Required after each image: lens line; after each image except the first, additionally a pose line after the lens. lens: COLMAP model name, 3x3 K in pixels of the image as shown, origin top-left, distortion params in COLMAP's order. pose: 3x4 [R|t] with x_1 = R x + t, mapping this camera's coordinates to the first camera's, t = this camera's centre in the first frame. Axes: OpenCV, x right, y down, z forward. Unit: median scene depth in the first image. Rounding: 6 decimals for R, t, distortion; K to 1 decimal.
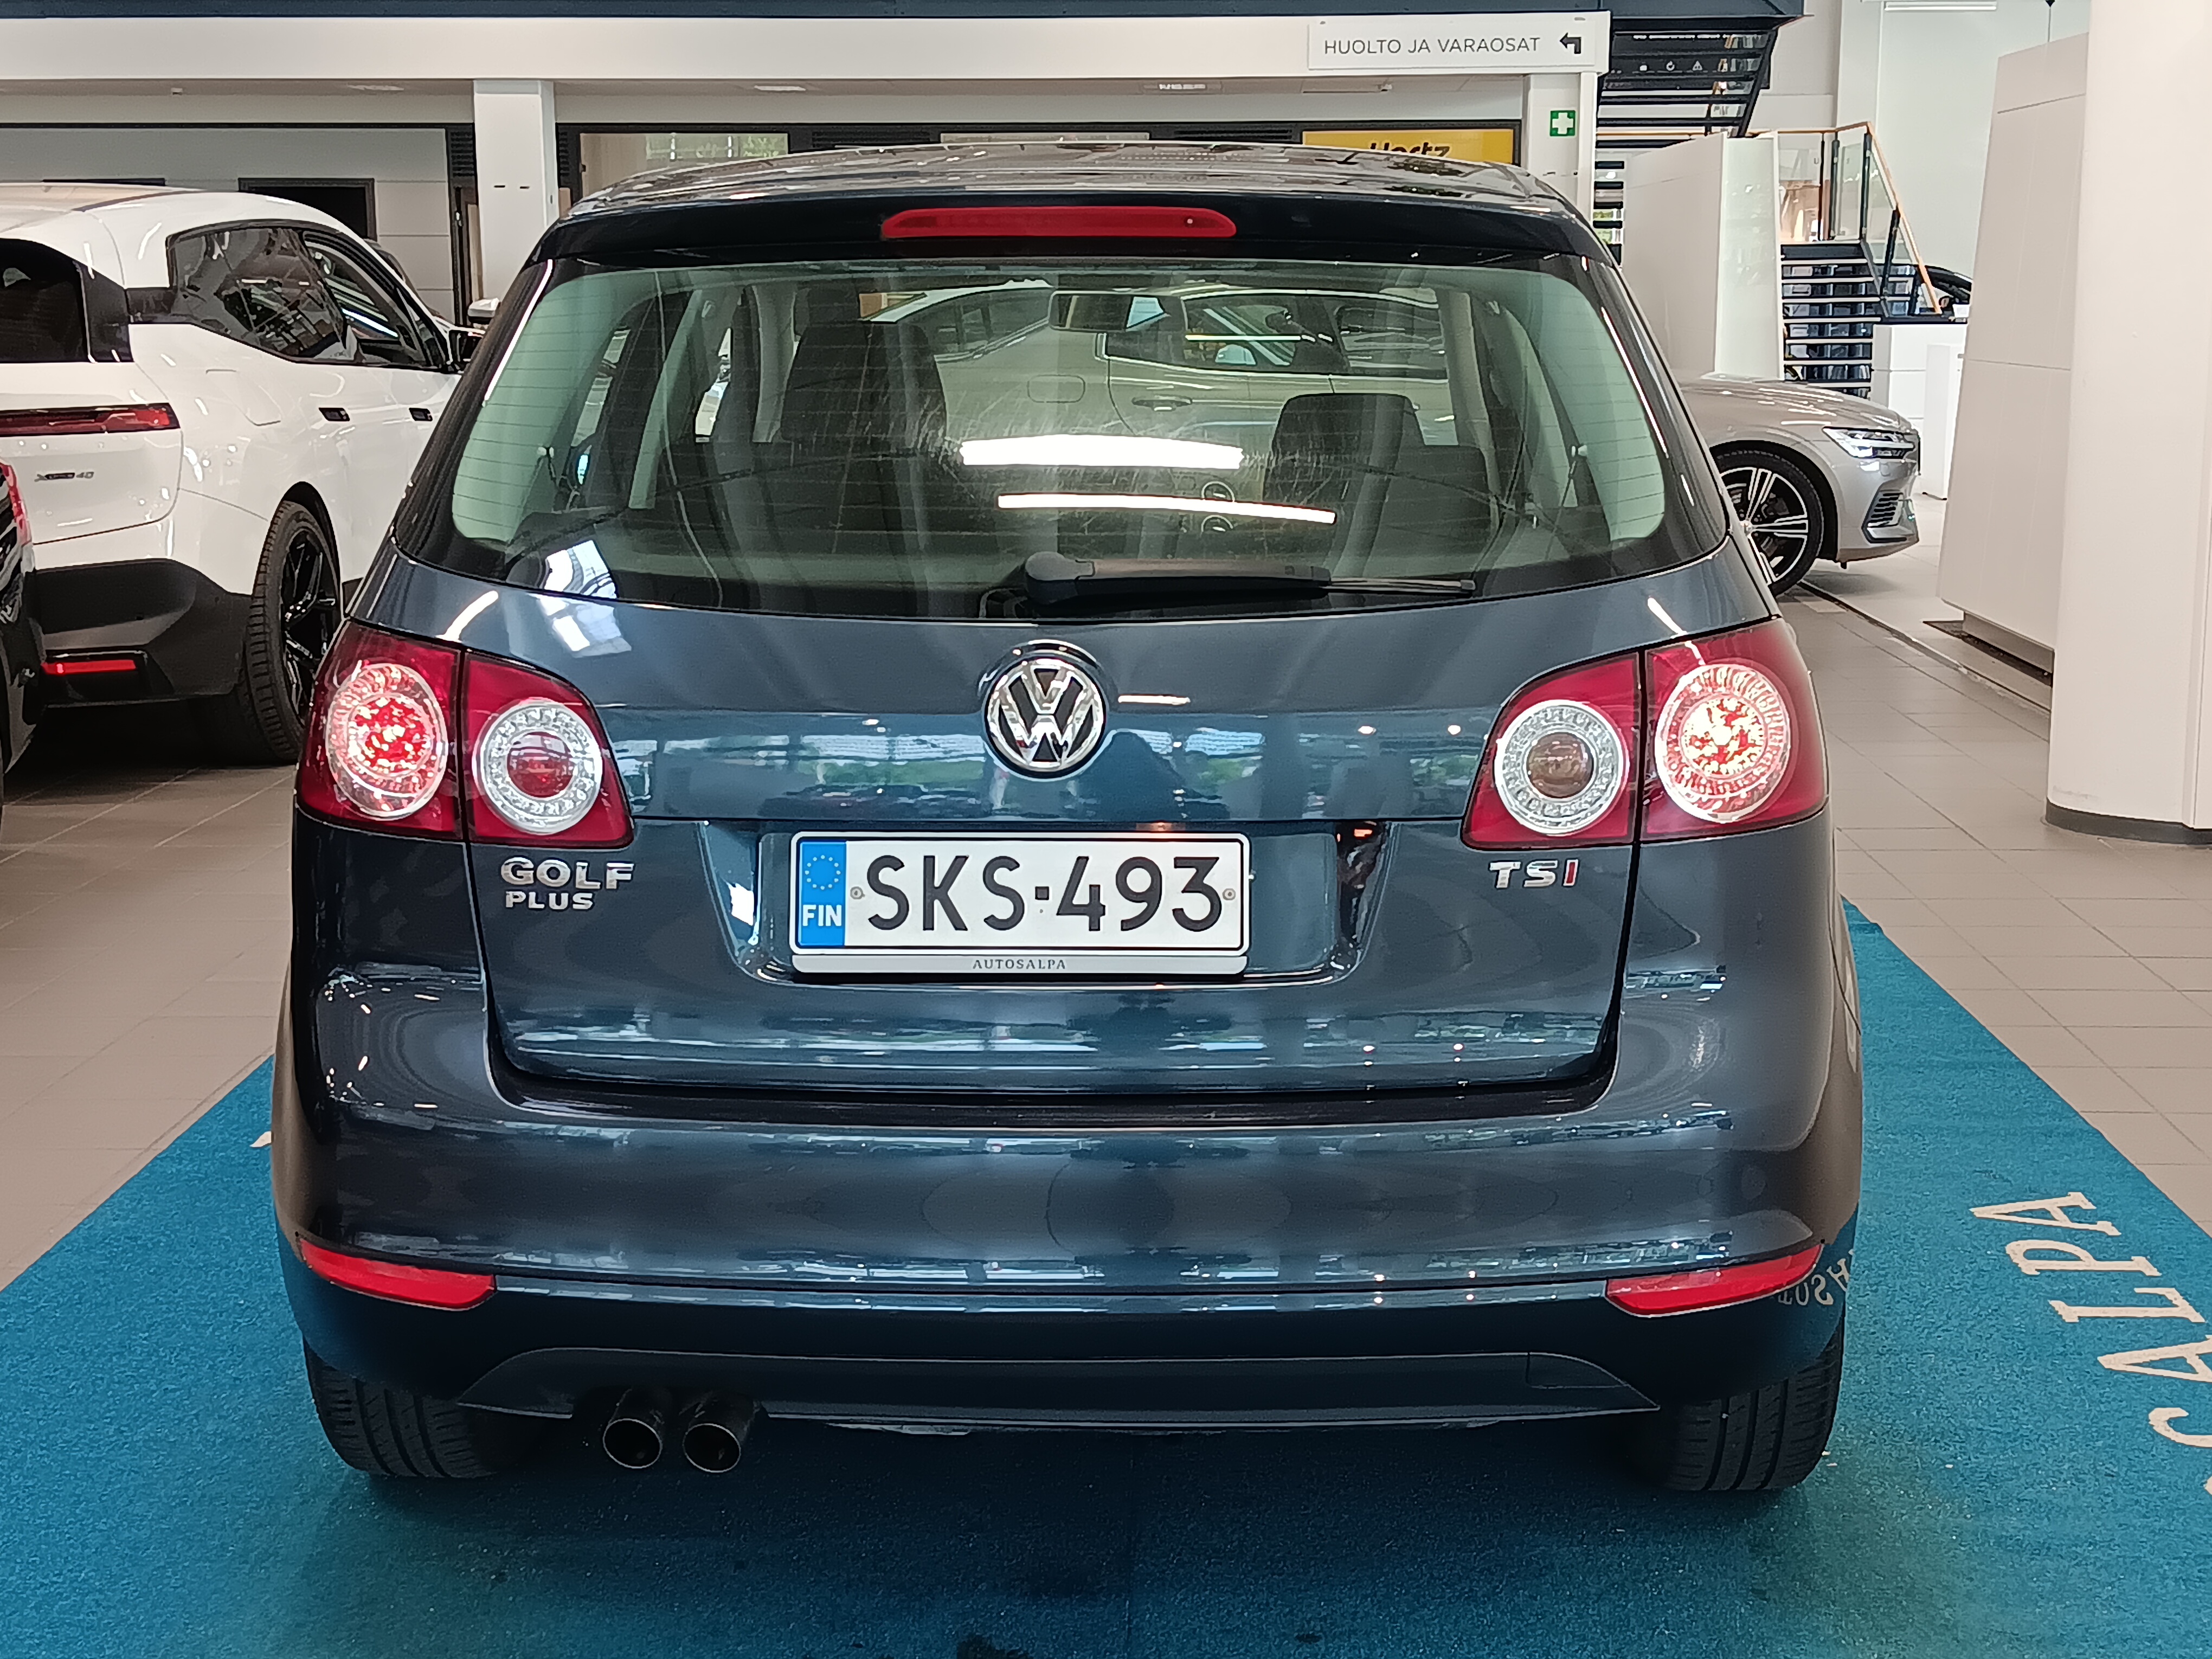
lens RADIAL K [[3132.8, 0, 1106.0], [0, 3132.8, 829.5], [0, 0, 1]] dist [0.192269, -0.593962]
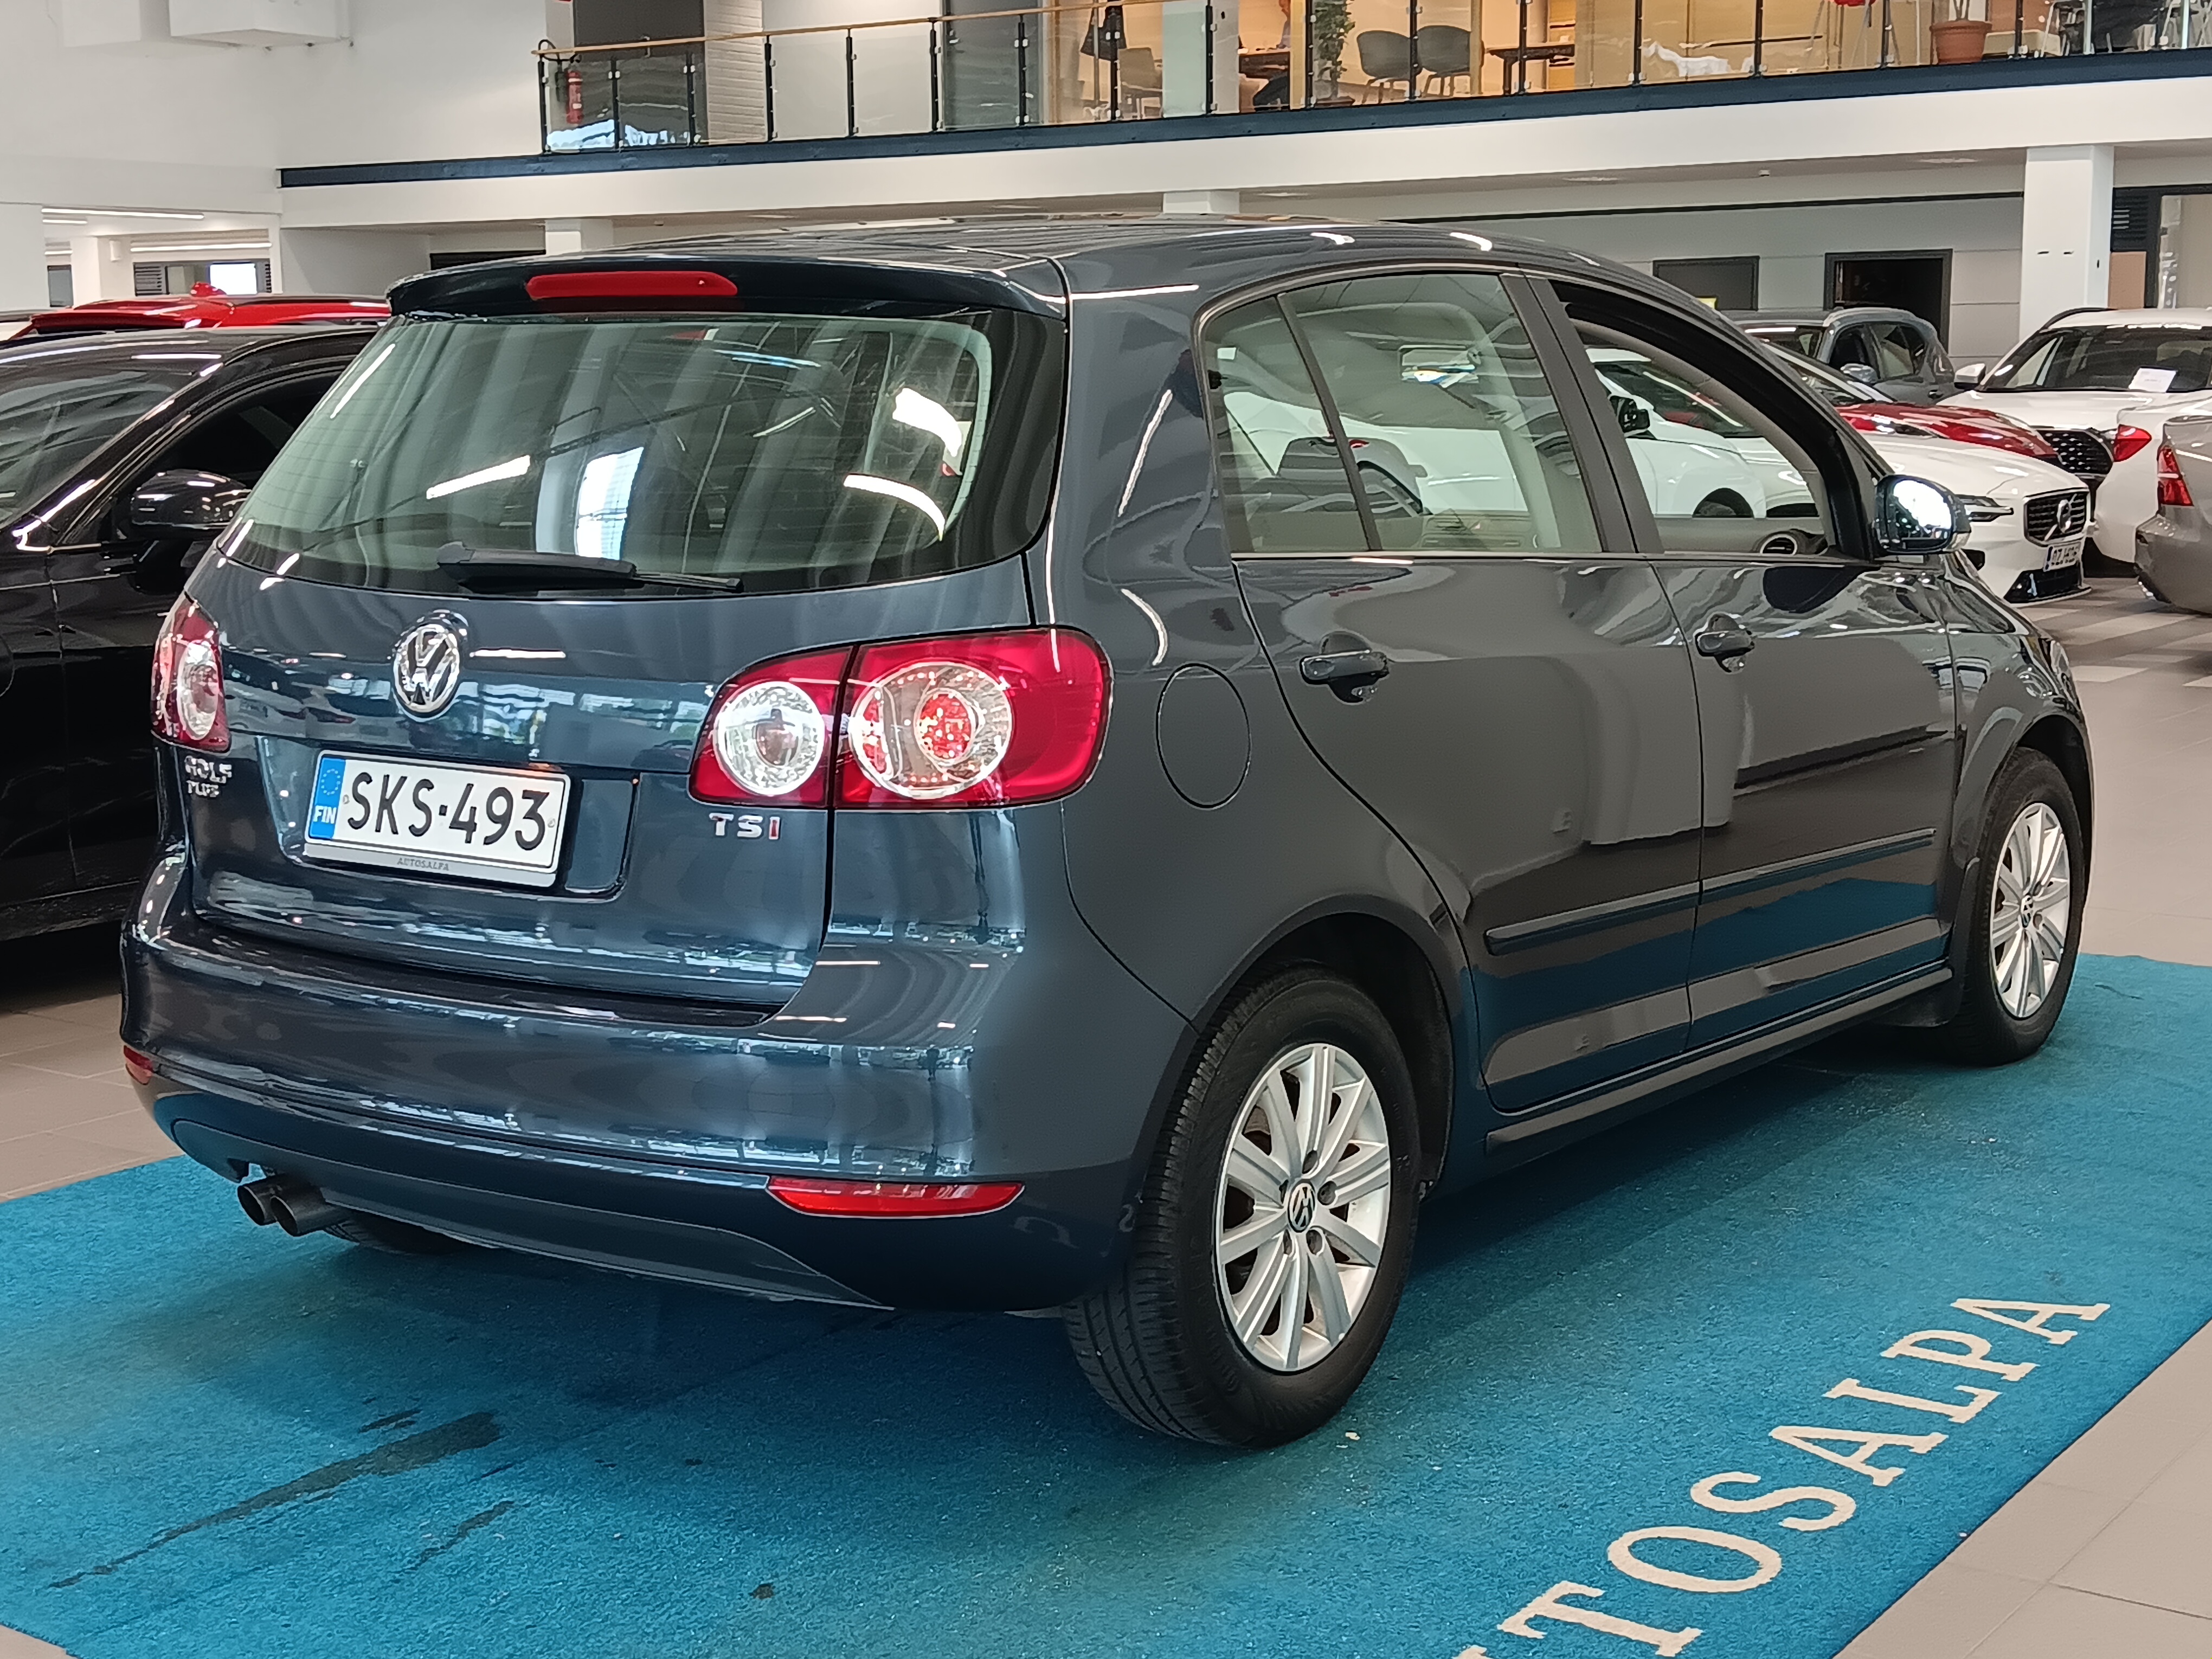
lens RADIAL K [[3132.8, 0, 1106.0], [0, 3132.8, 829.5], [0, 0, 1]] dist [0.192269, -0.593962]
pose [[0.830810, 0.081142, -0.550609, 0.902161], [-0.093511, 0.995602, 0.005622, -0.004123], [0.548644, 0.046817, 0.834744, 0.084352]]
